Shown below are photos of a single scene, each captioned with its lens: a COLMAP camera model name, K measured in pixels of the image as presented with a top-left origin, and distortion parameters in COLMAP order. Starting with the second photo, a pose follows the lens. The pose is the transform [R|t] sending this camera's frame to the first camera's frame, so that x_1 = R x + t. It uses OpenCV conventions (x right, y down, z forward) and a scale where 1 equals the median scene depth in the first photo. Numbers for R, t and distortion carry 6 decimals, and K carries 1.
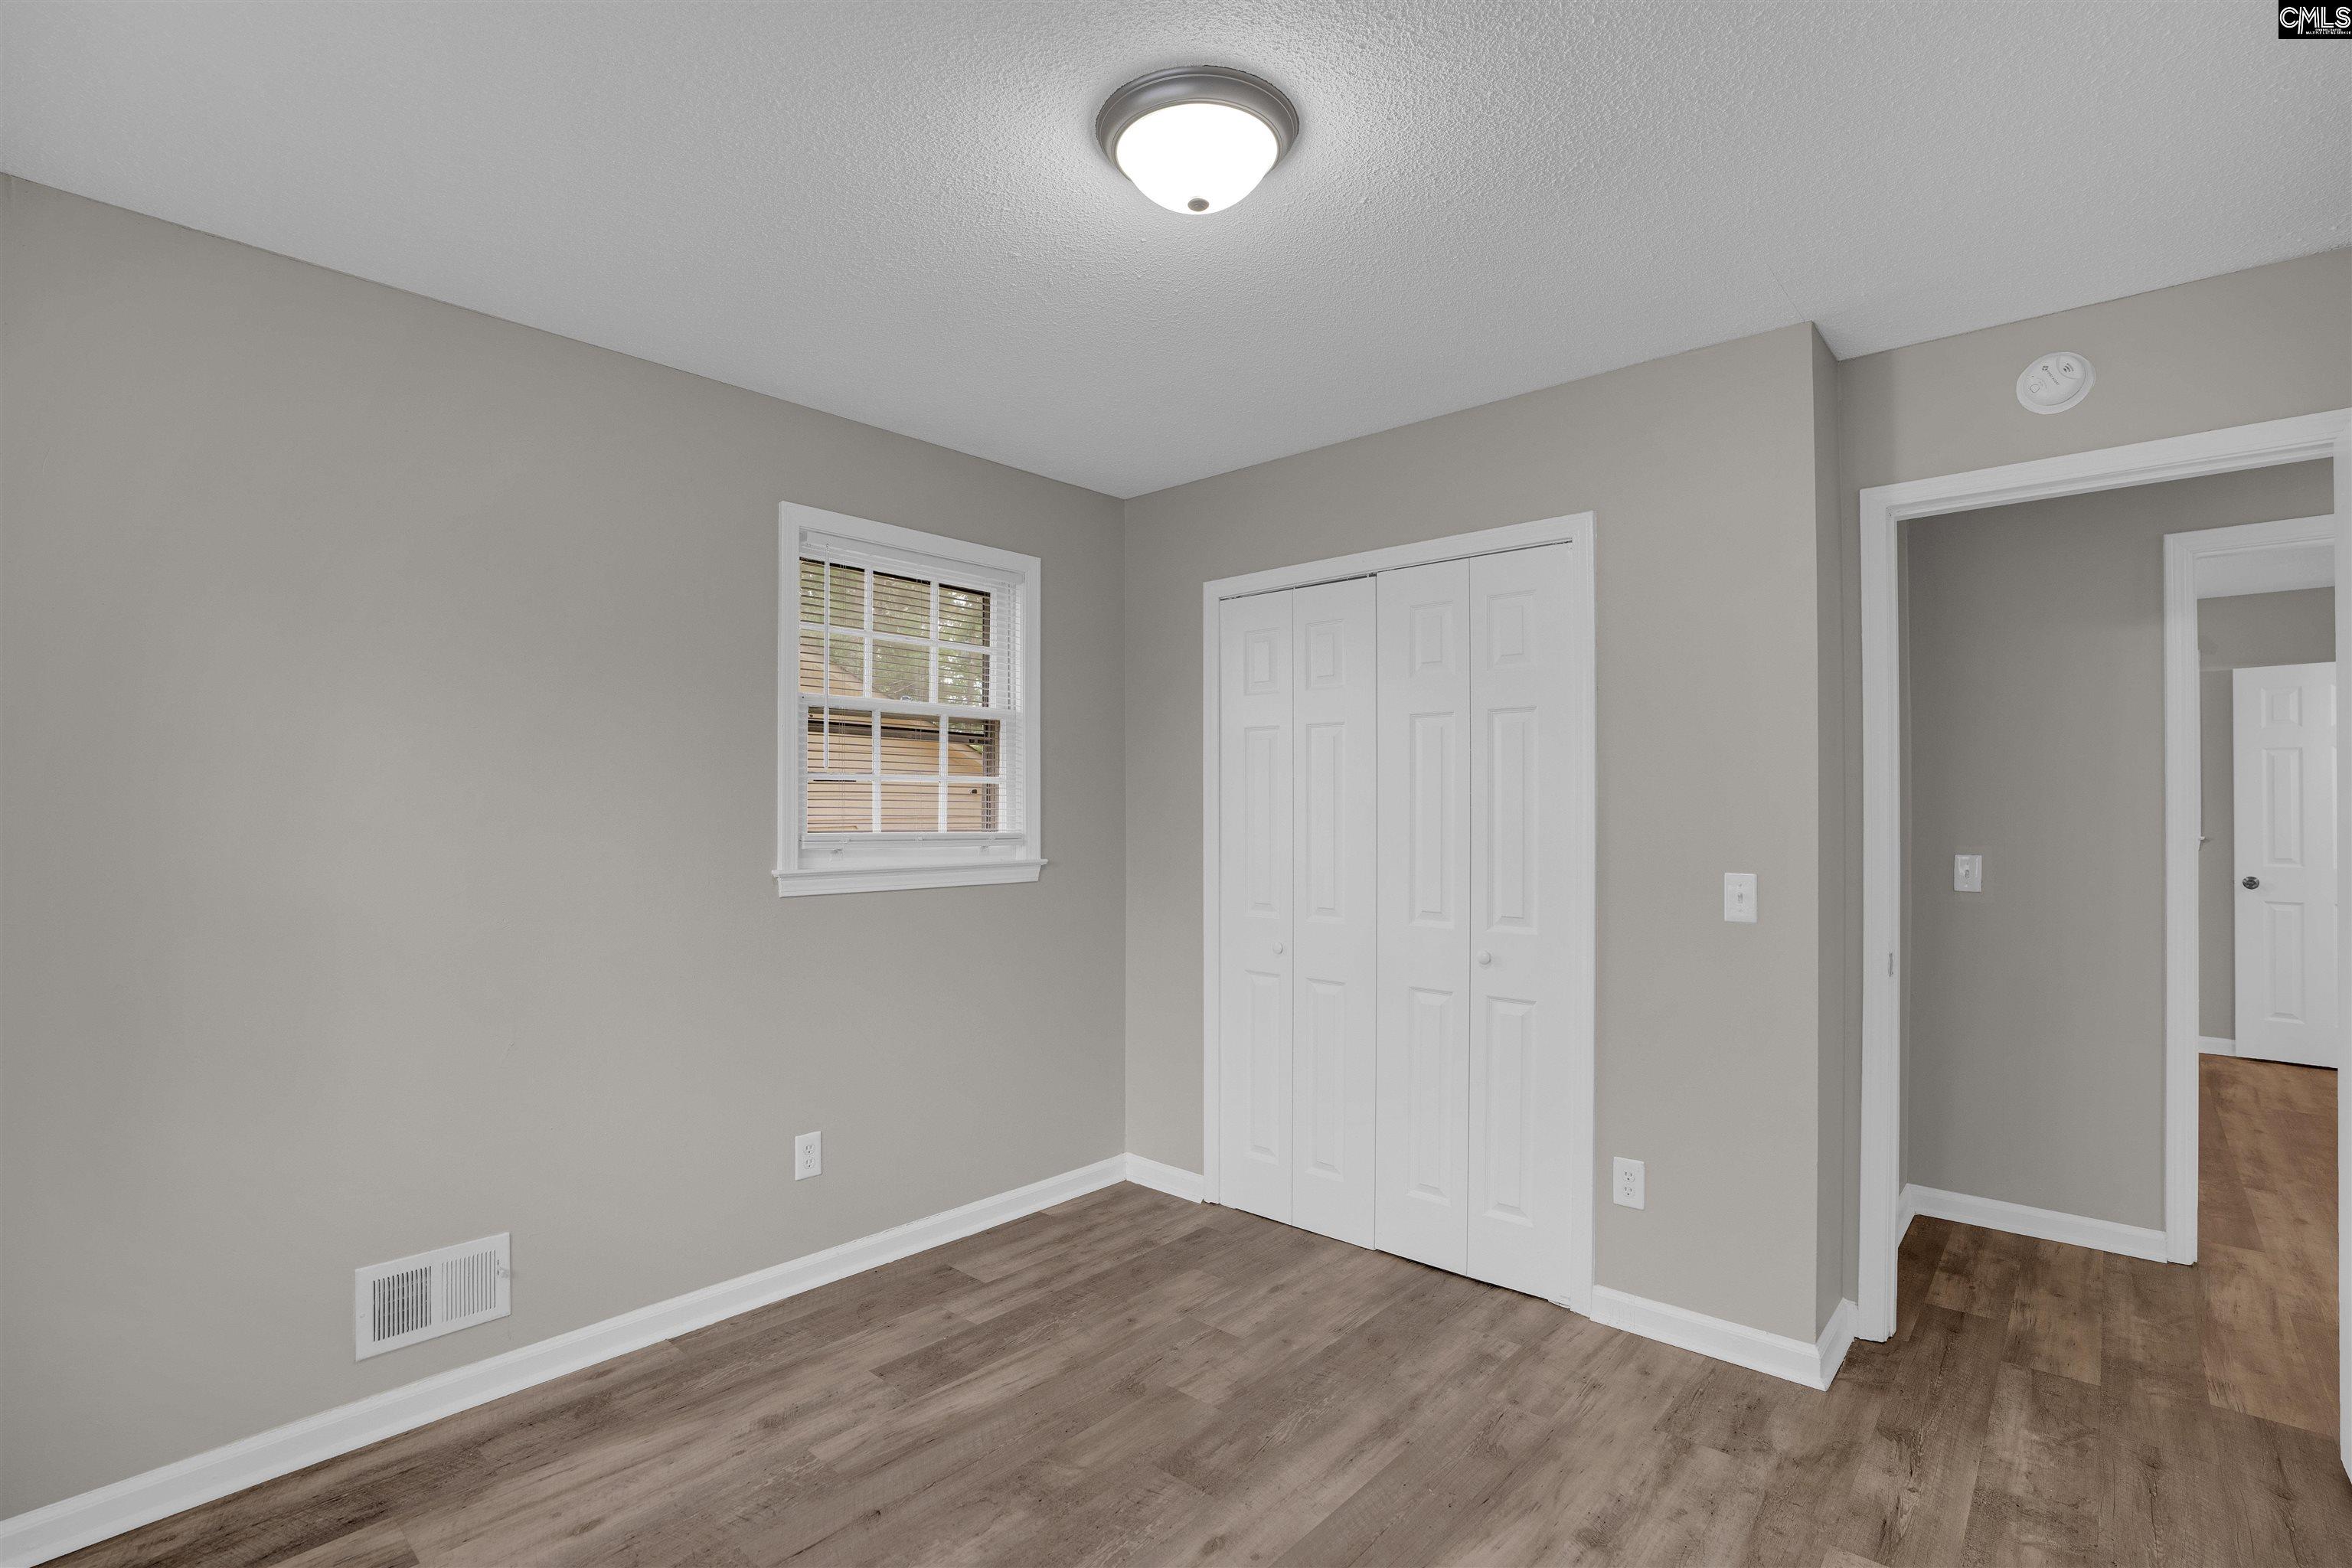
lens RADIAL K [[1120.8, 0, 1179.1], [0, 1120.8, 794.5], [0, 0, 1]] dist [-0.080795, 0.033488]
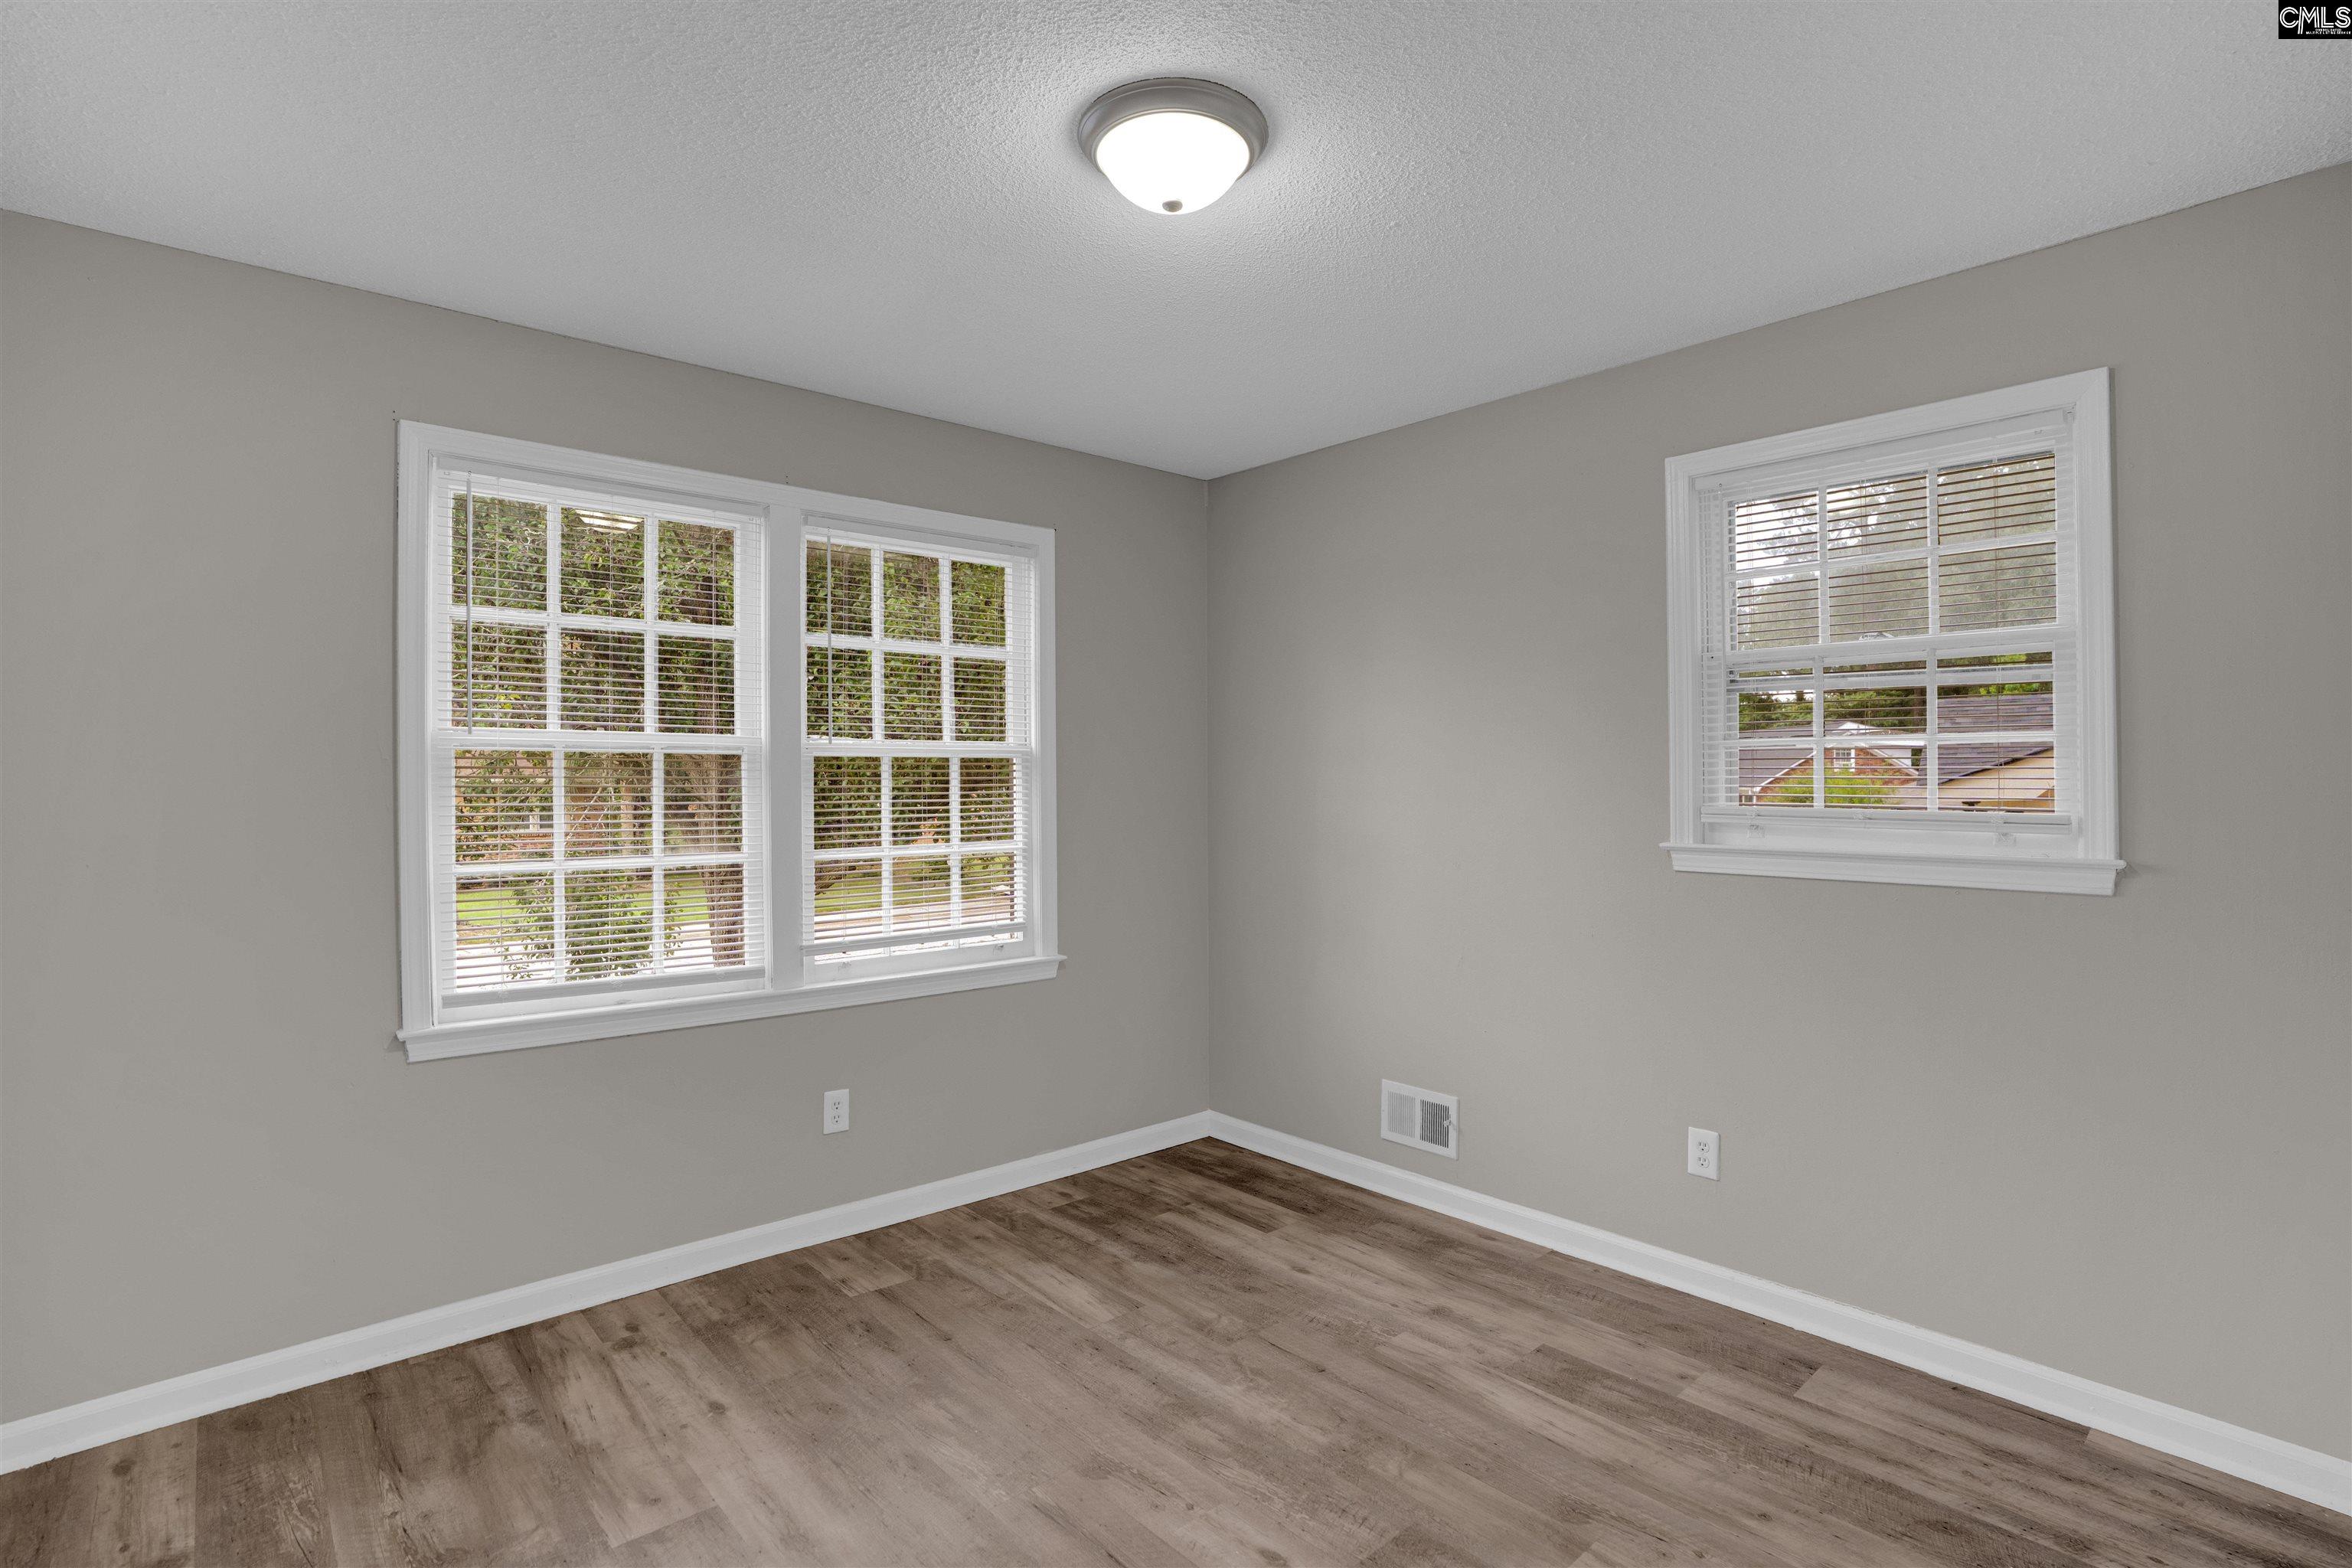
lens RADIAL K [[1101.9, 0, 1131.8], [0, 1101.9, 775.2], [0, 0, 1]] dist [-0.069804, 0.024732]
pose [[-0.151817, -0.002665, -0.988405, 0.750969], [0.018279, 0.999818, -0.005504, 0.006608], [0.988240, -0.018903, -0.151741, 0.794024]]
